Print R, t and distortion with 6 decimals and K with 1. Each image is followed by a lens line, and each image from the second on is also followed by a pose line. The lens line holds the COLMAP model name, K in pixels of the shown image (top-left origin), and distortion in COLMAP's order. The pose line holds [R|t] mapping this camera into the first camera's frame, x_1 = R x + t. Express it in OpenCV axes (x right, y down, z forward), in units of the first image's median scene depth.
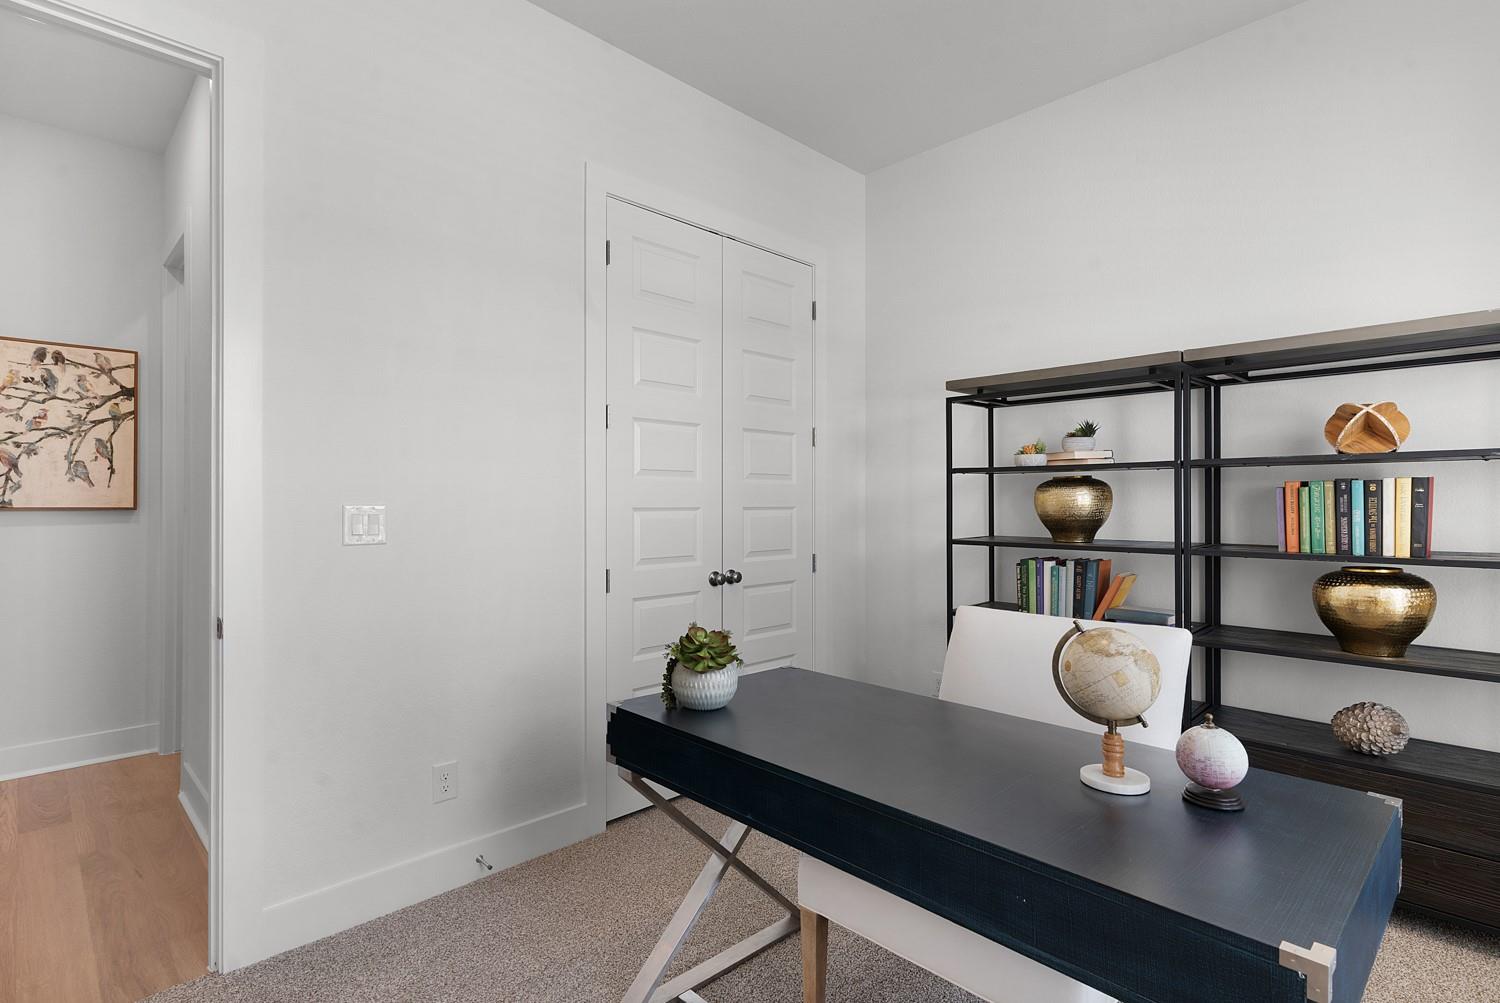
lens RADIAL K [[735.2, 0, 735.7], [0, 735.2, 498.1], [0, 0, 1]] dist [0.004984, -0.001212]
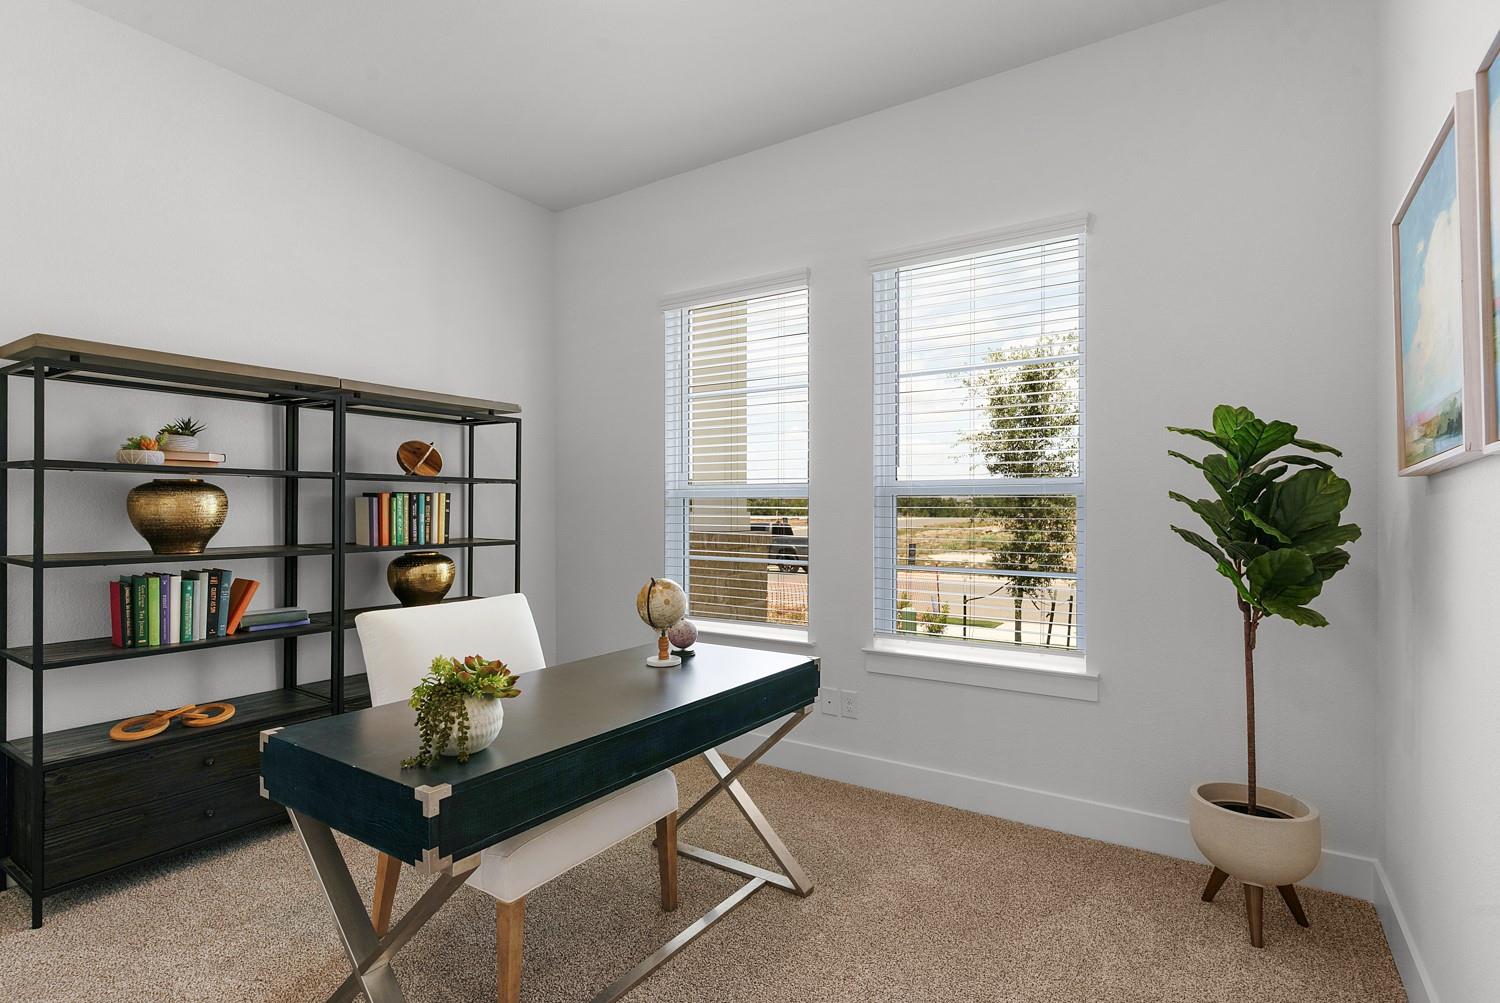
lens RADIAL K [[735.2, 0, 735.5], [0, 735.2, 503.2], [0, 0, 1]] dist [0.004984, -0.001212]
pose [[-0.223868, 0.007754, 0.974589, -0.714007], [-0.006172, 0.999937, -0.009373, 0.004717], [-0.974600, -0.008113, -0.223806, 0.692358]]
